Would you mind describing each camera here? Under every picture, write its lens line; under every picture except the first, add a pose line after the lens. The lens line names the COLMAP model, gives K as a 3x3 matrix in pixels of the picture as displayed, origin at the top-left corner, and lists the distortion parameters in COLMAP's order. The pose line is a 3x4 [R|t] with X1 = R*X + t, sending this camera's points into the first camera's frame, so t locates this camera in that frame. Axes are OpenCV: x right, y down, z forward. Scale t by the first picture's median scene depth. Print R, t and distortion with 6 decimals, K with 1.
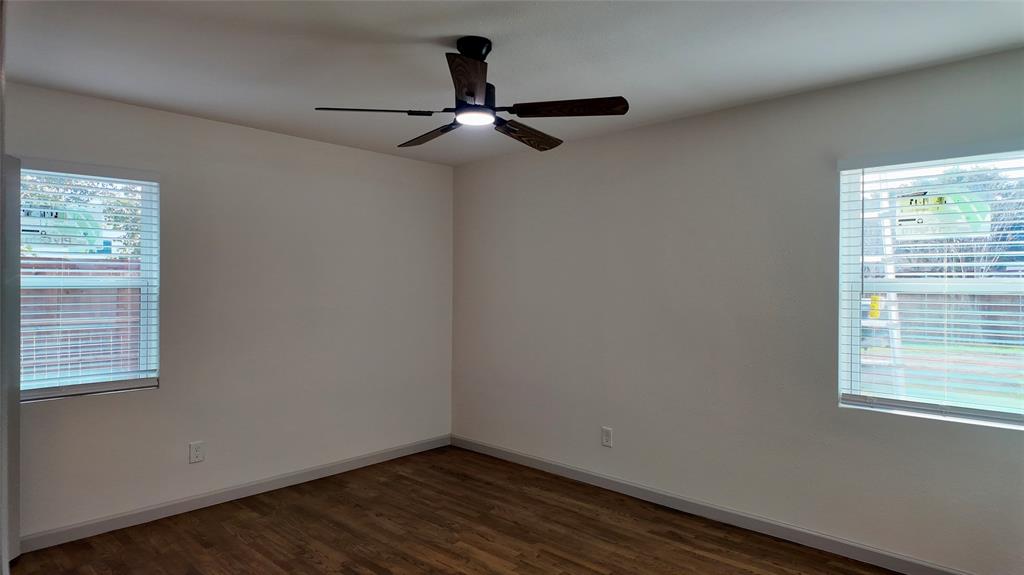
lens RADIAL K [[601.4, 0, 512.0], [0, 601.4, 287.5], [0, 0, 1]] dist [0.026817, -0.000673]
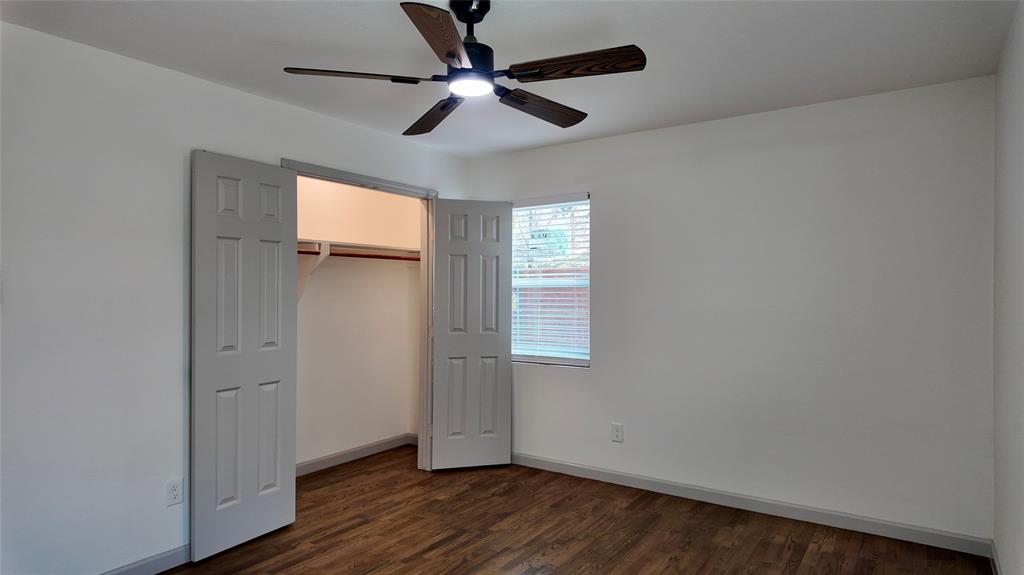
lens RADIAL K [[600.8, 0, 517.0], [0, 600.8, 286.1], [0, 0, 1]] dist [0.109693, -0.126316]
pose [[0.178532, -0.005518, -0.983919, 0.599873], [-0.001170, 0.999982, -0.005821, 0.007072], [0.983933, 0.002191, 0.178523, 0.668981]]
